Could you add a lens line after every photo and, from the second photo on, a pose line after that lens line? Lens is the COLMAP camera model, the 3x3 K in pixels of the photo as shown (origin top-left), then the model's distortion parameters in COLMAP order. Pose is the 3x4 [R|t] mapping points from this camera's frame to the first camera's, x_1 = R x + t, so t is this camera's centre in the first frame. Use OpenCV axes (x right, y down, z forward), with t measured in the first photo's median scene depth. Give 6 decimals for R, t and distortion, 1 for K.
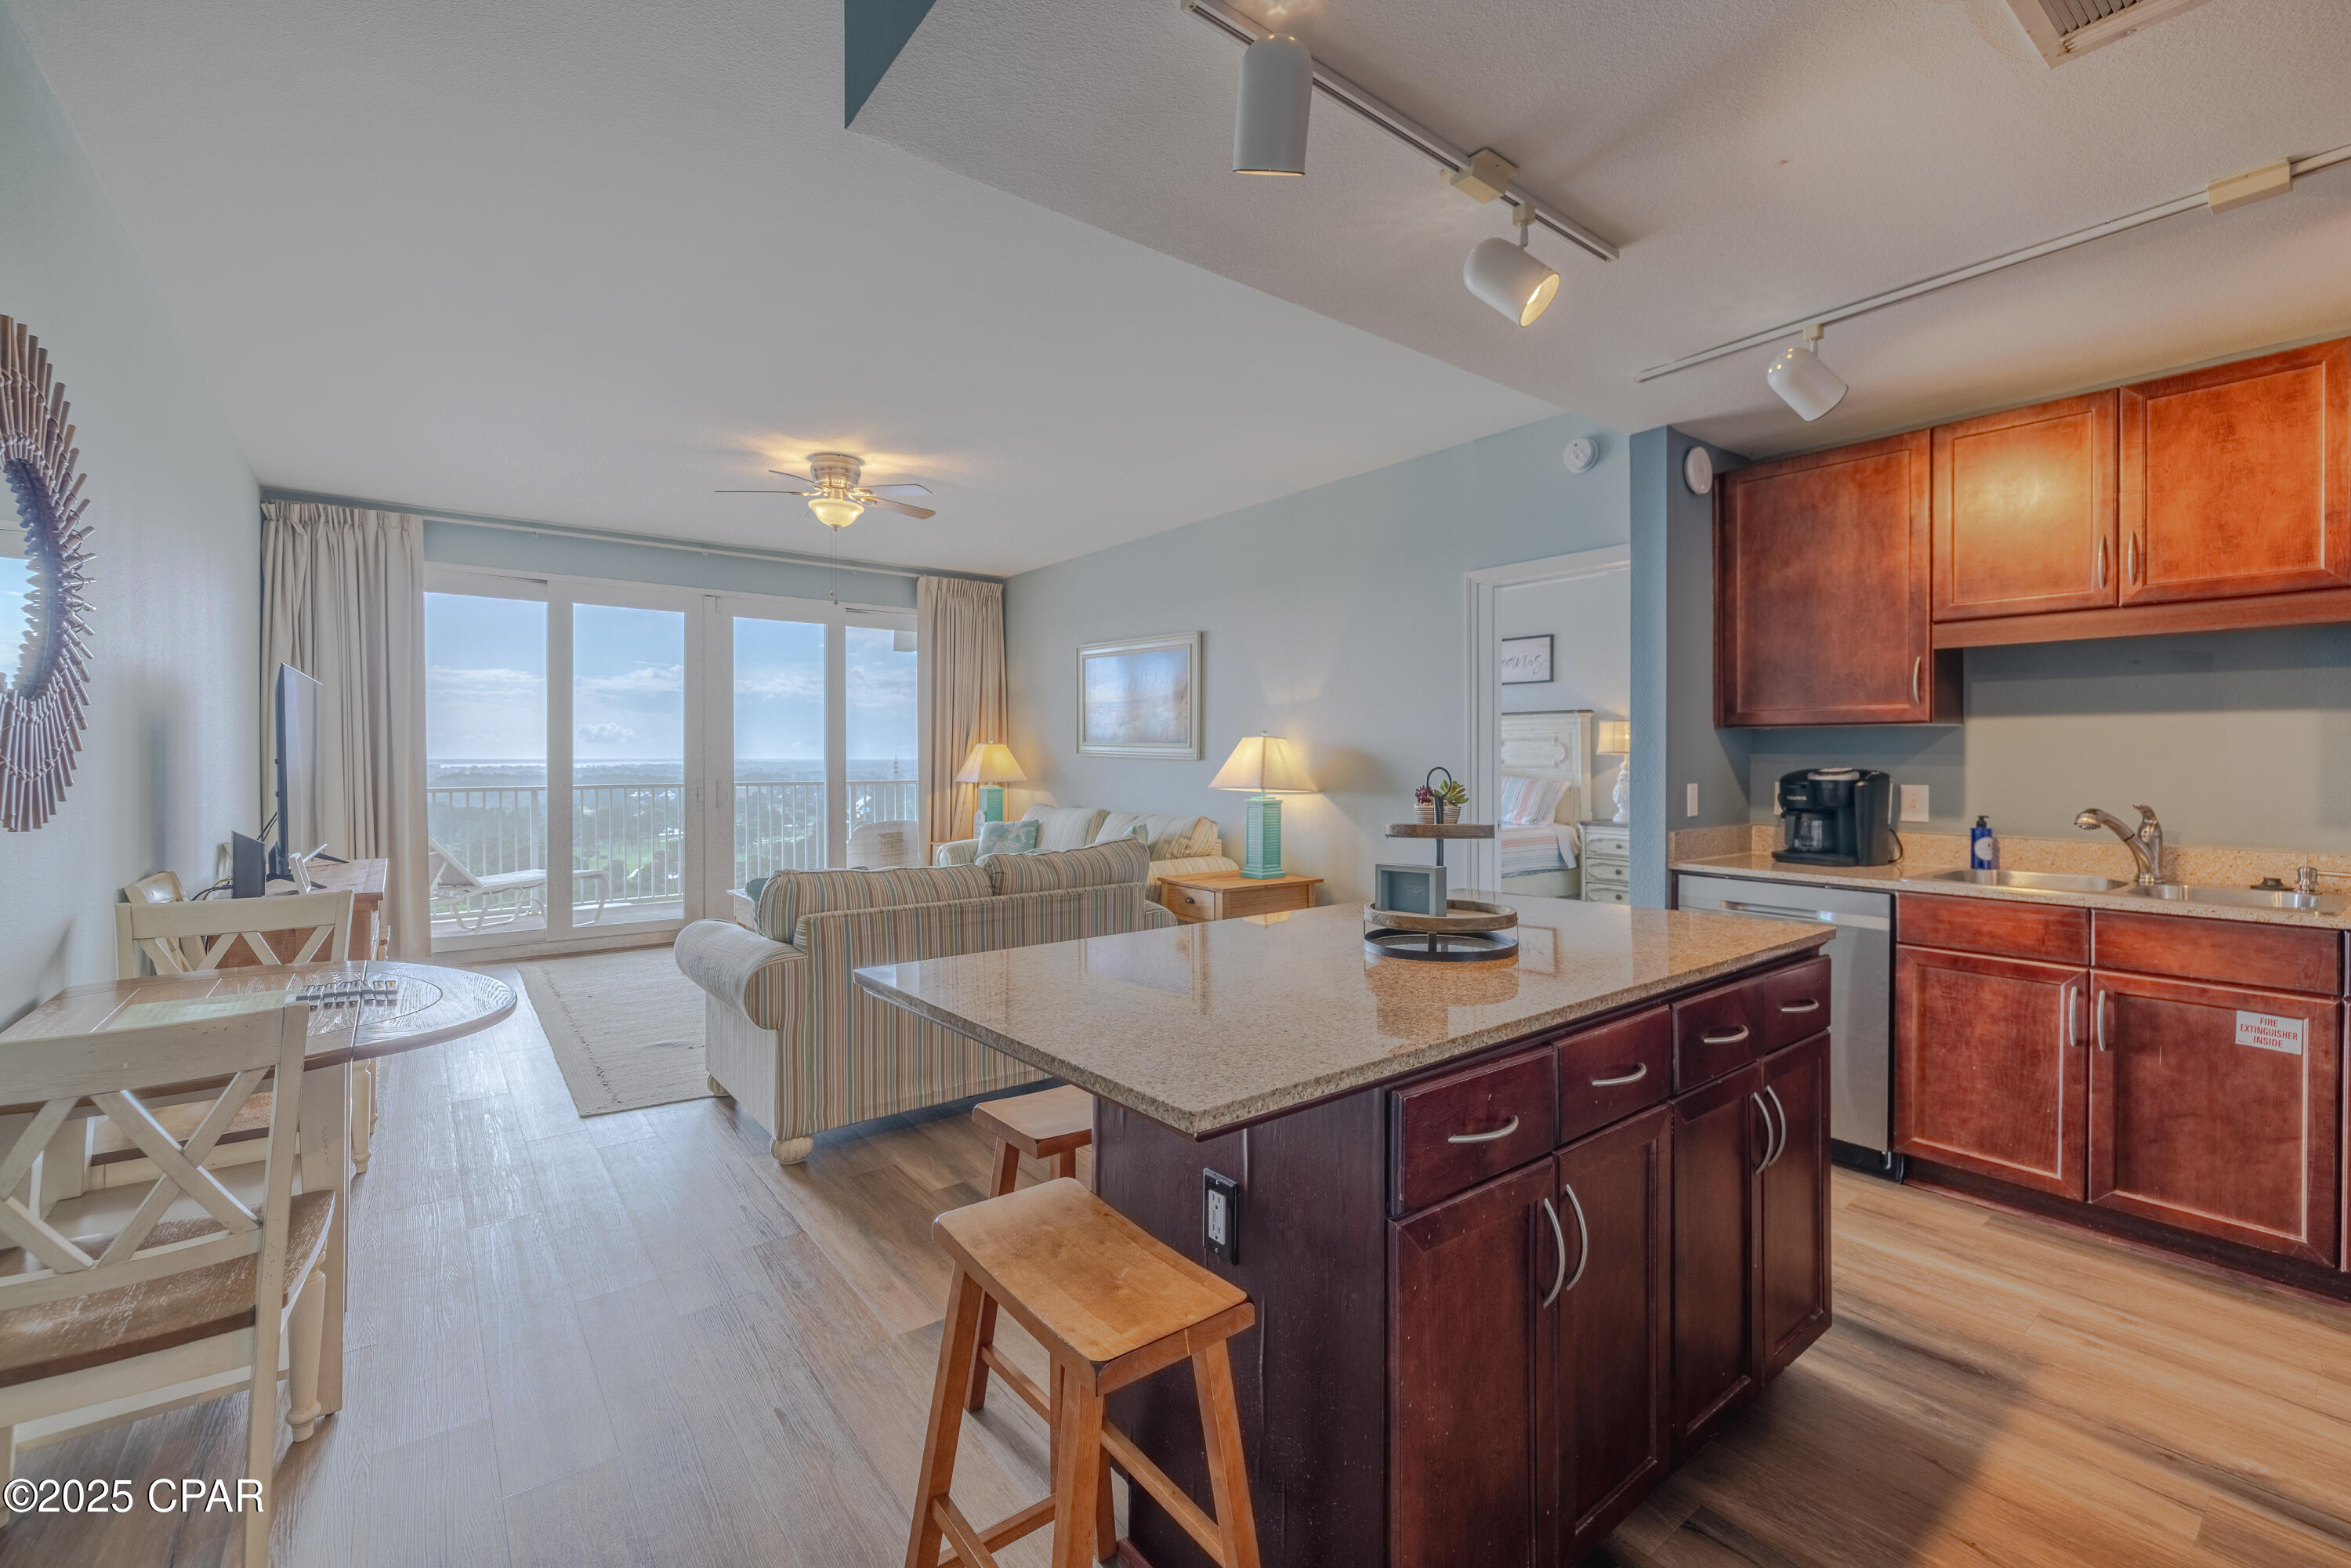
lens RADIAL K [[998.0, 0, 1158.6], [0, 998.0, 772.9], [0, 0, 1]] dist [-0.000296, -0.000174]
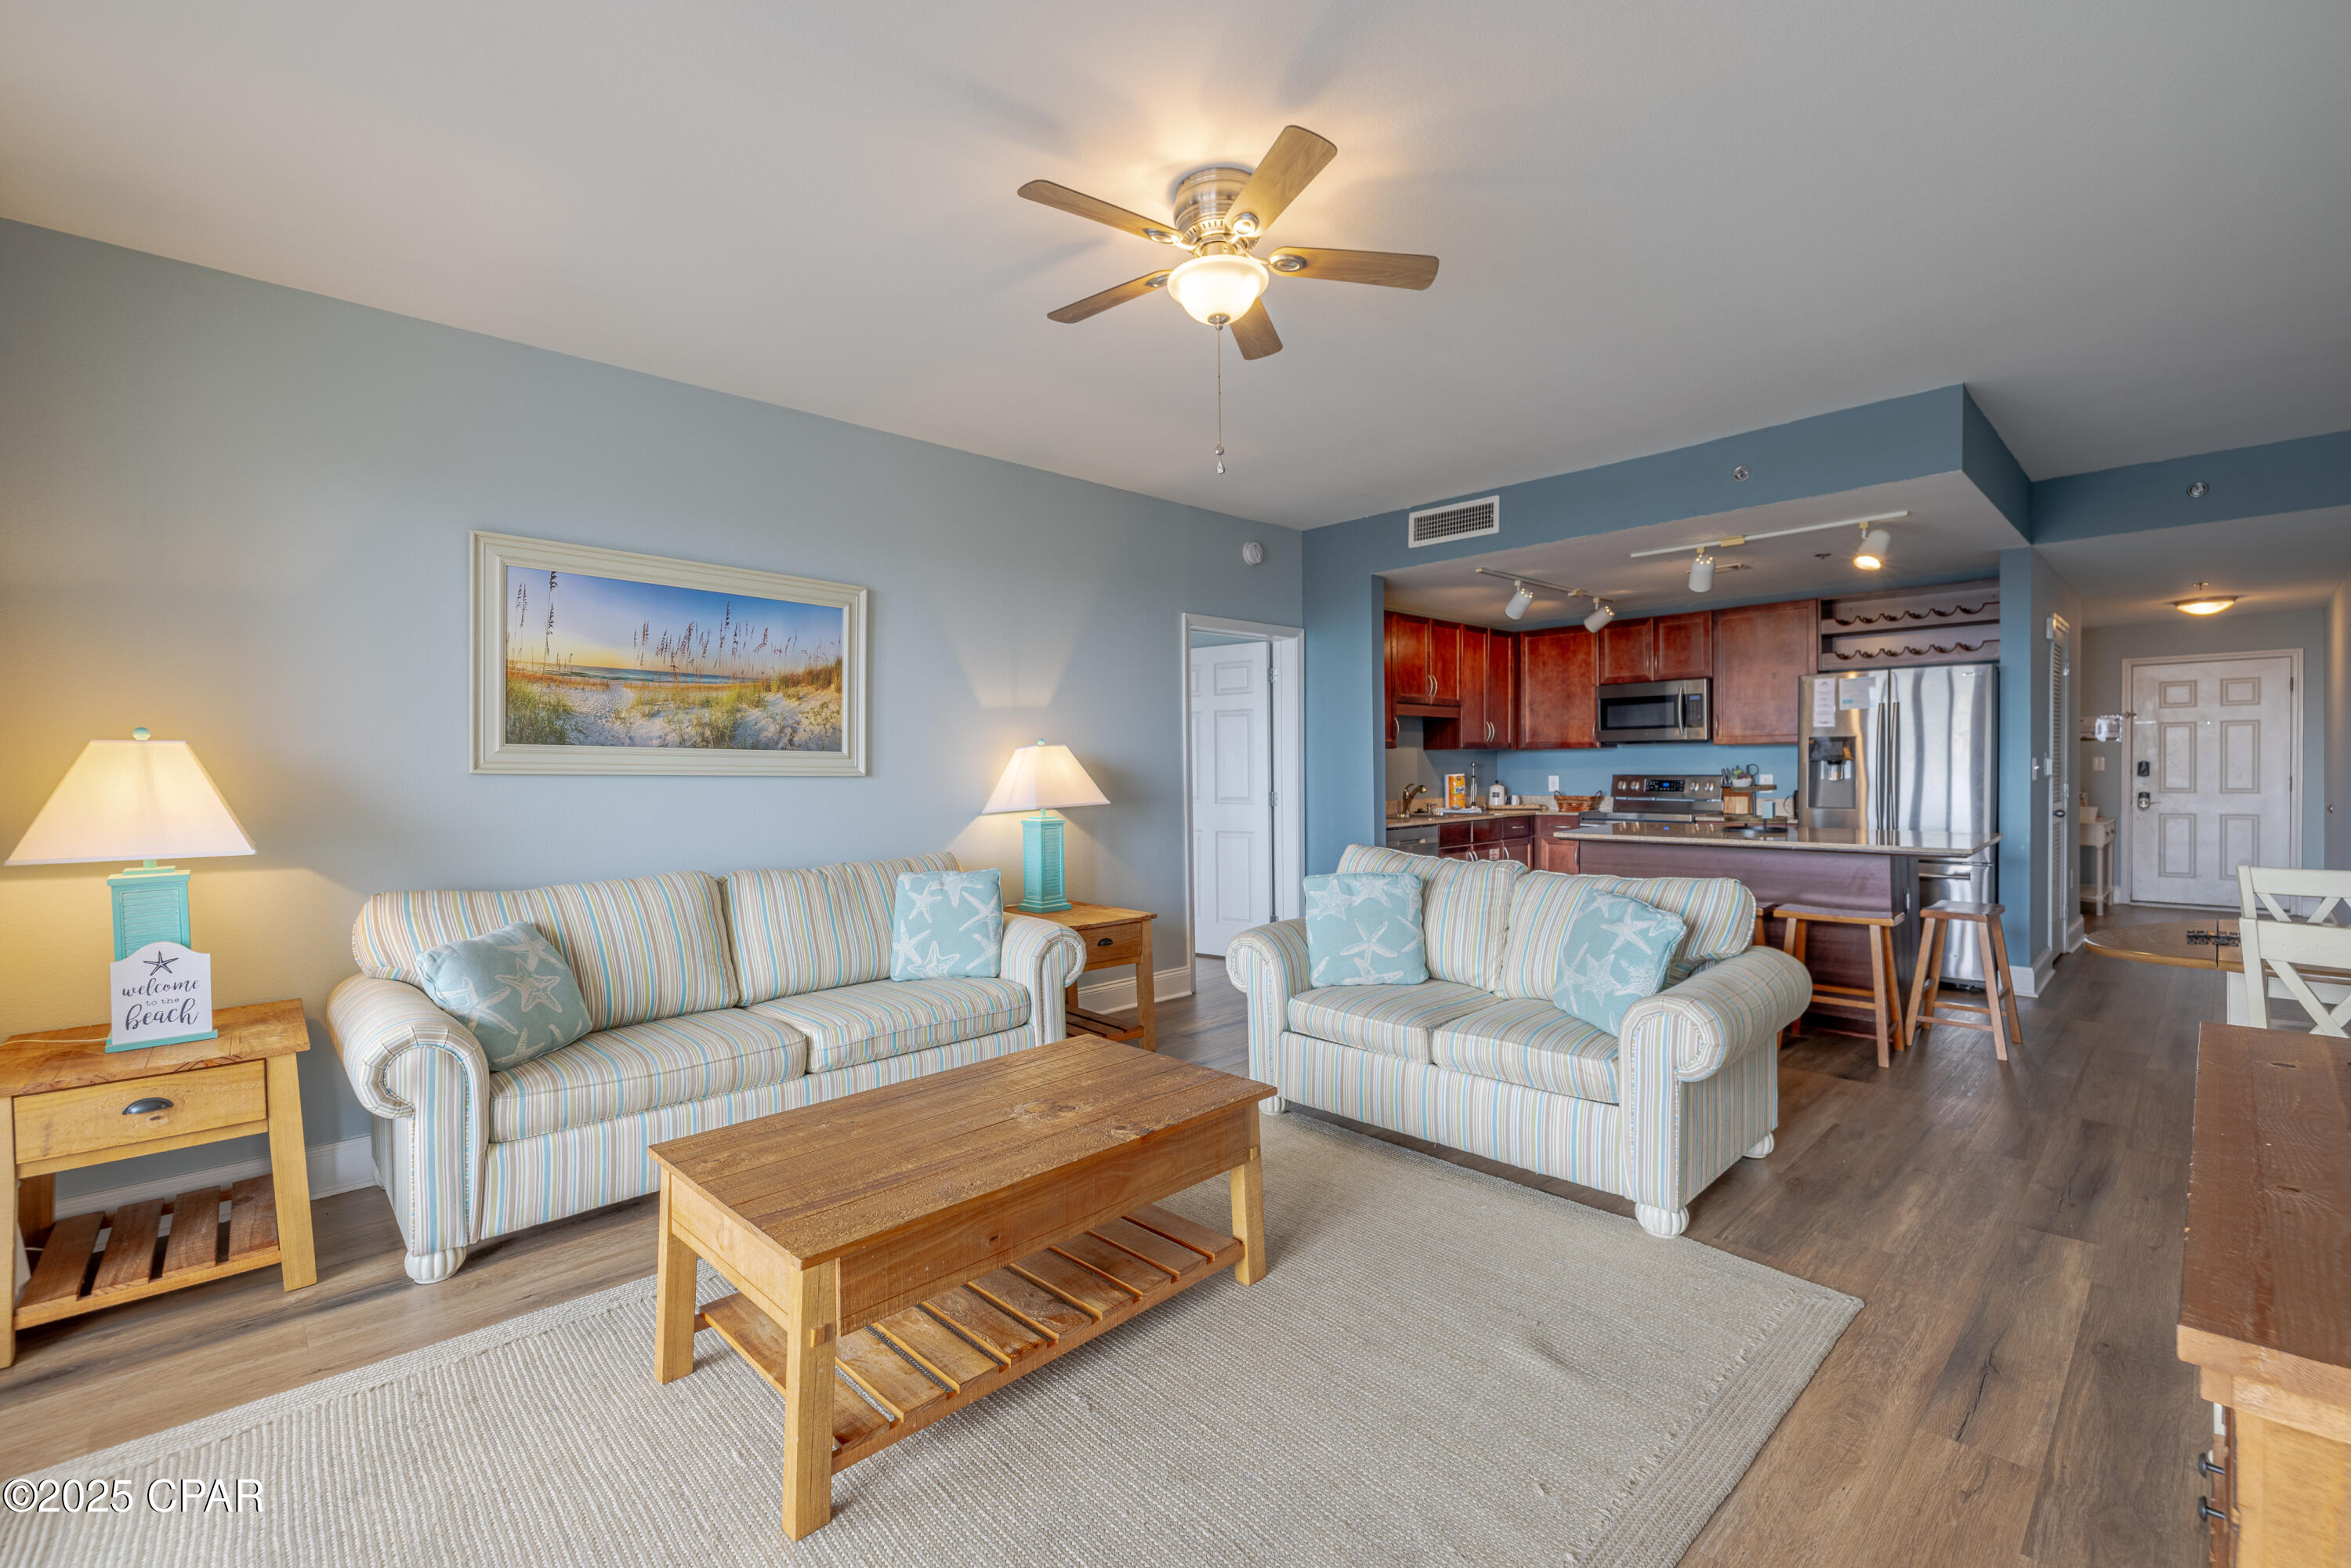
lens RADIAL K [[1033.8, 0, 1172.7], [0, 1033.8, 787.2], [0, 0, 1]] dist [0.002015, 0.000300]
pose [[-0.129727, -0.017446, 0.991396, -1.299510], [0.029507, 0.999334, 0.021446, -0.027217], [-0.991111, 0.032035, -0.129125, 1.657779]]
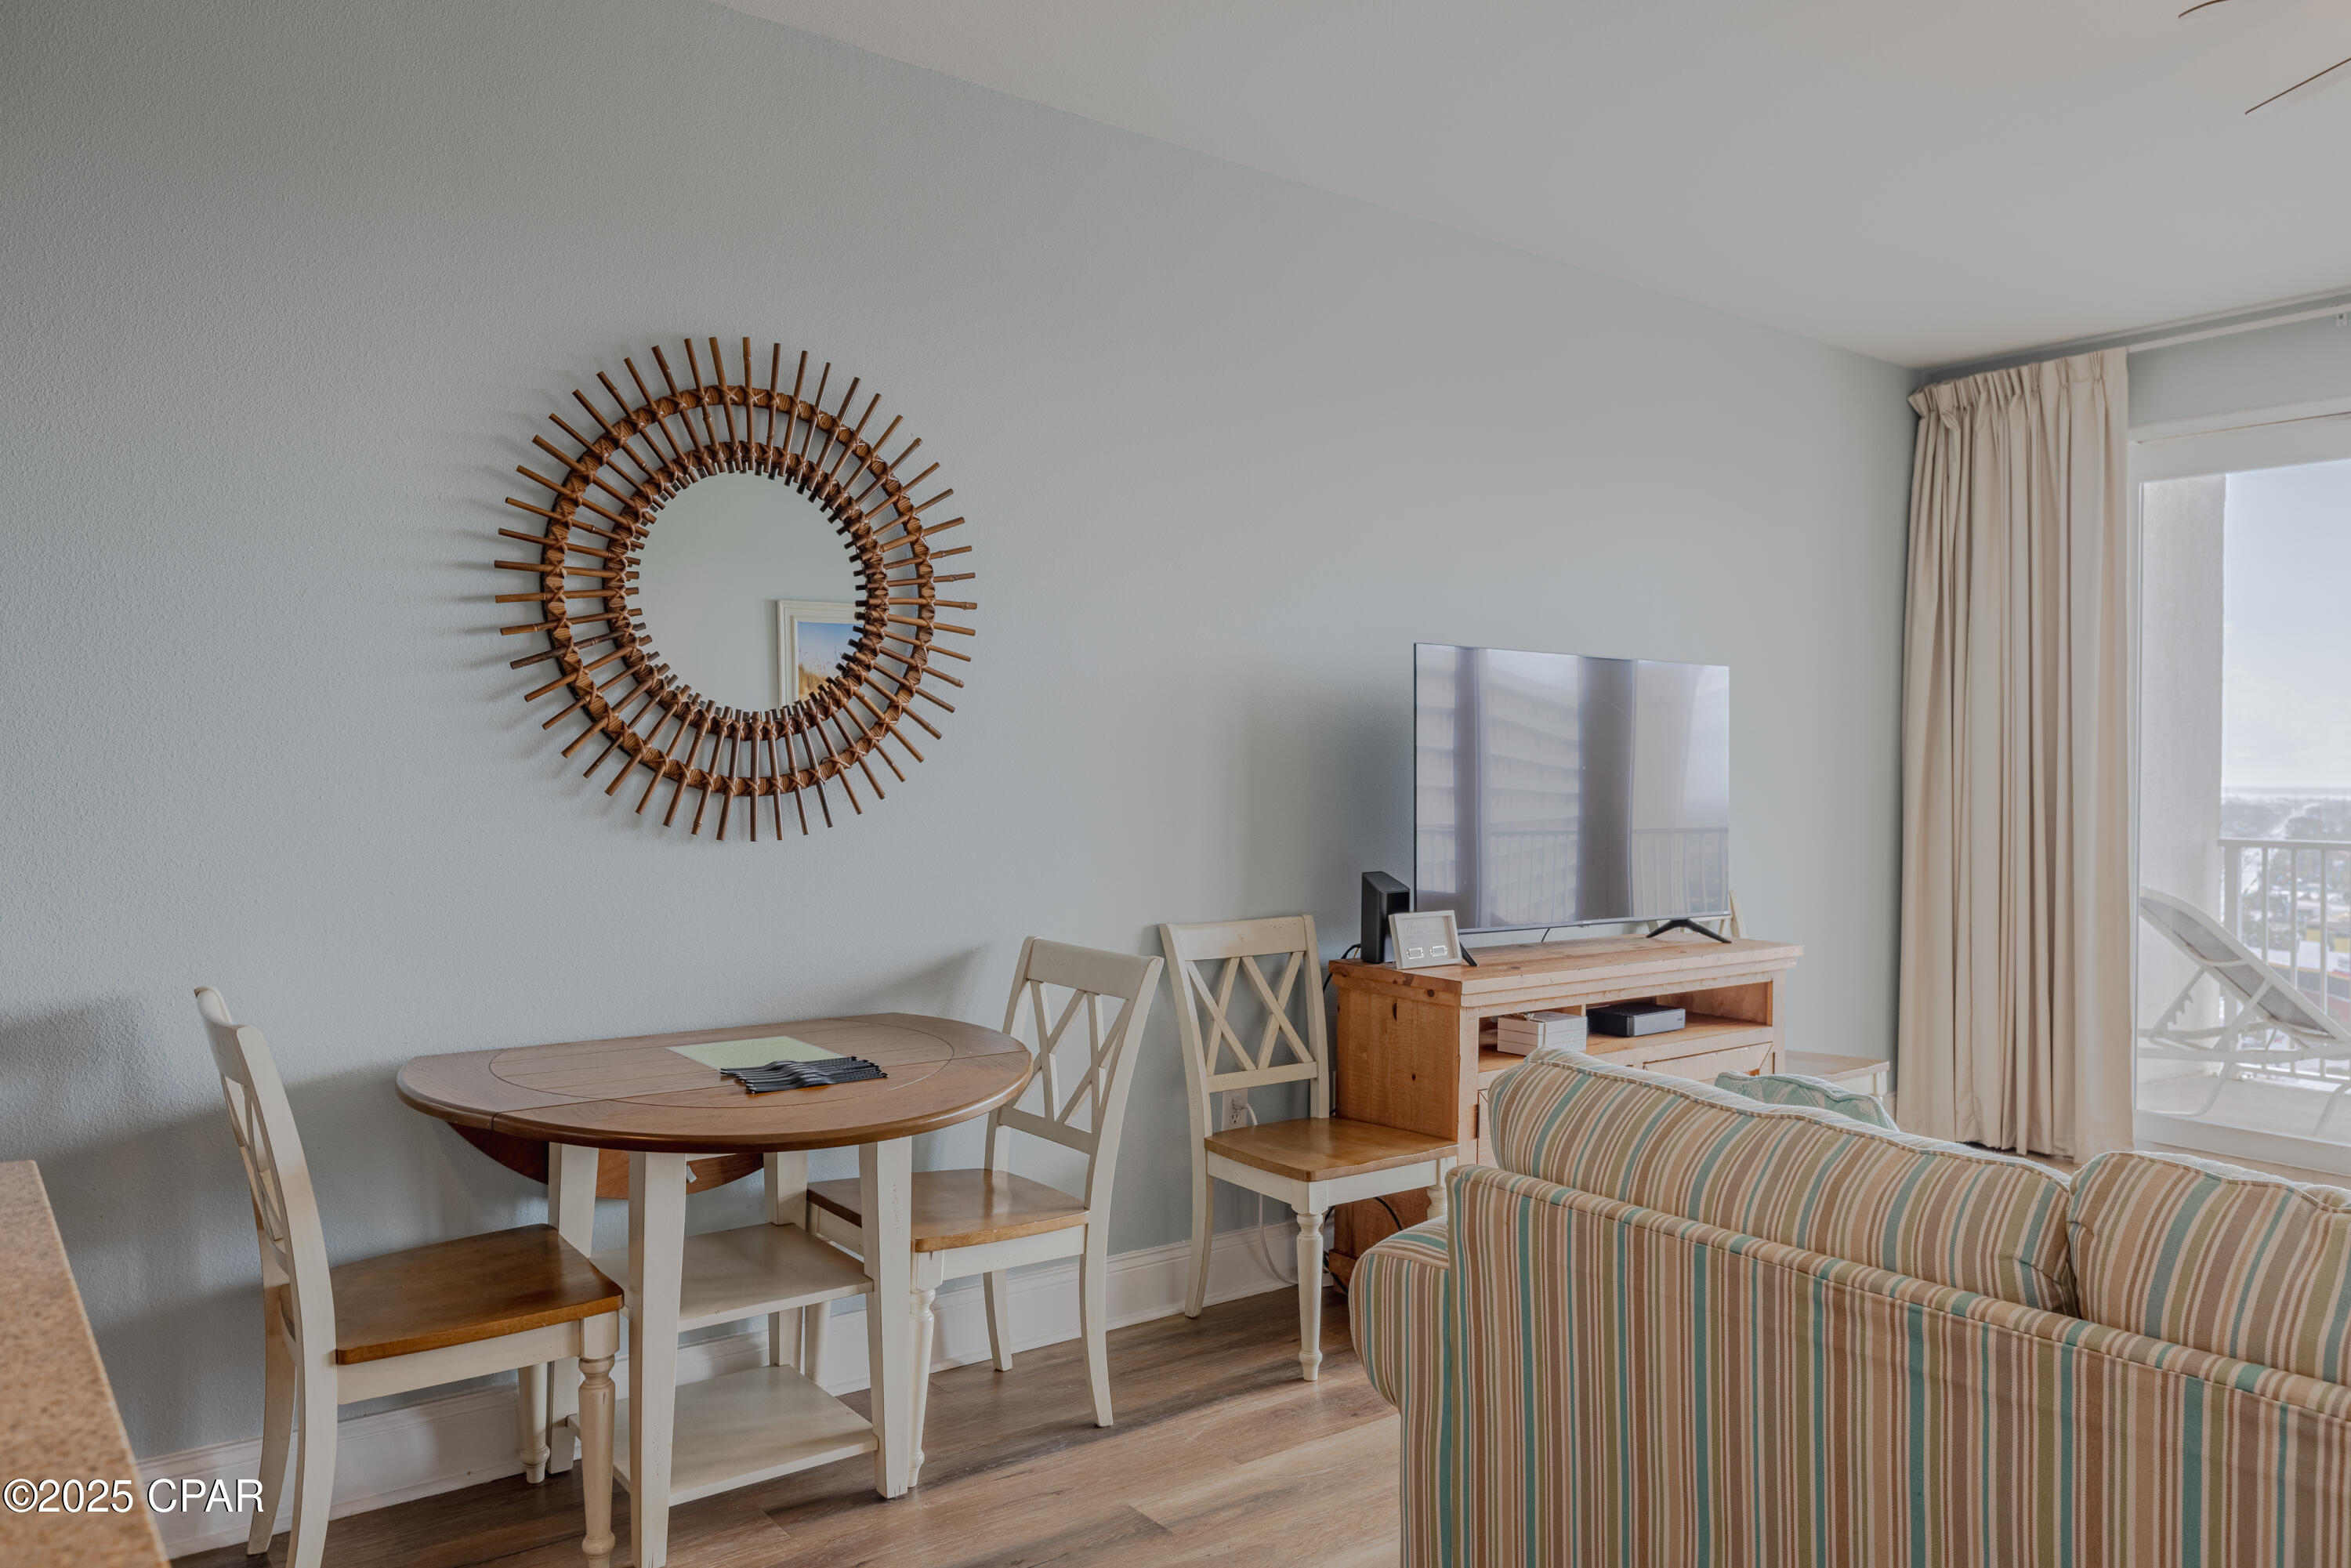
lens RADIAL K [[1620.2, 0, 1157.9], [0, 1620.2, 764.4], [0, 0, 1]] dist [0.005272, 0.001584]
pose [[0.007105, -0.002609, -0.999971, 0.295294], [-0.027422, 0.999620, -0.002803, -0.014348], [0.999599, 0.027441, 0.007030, 0.836609]]
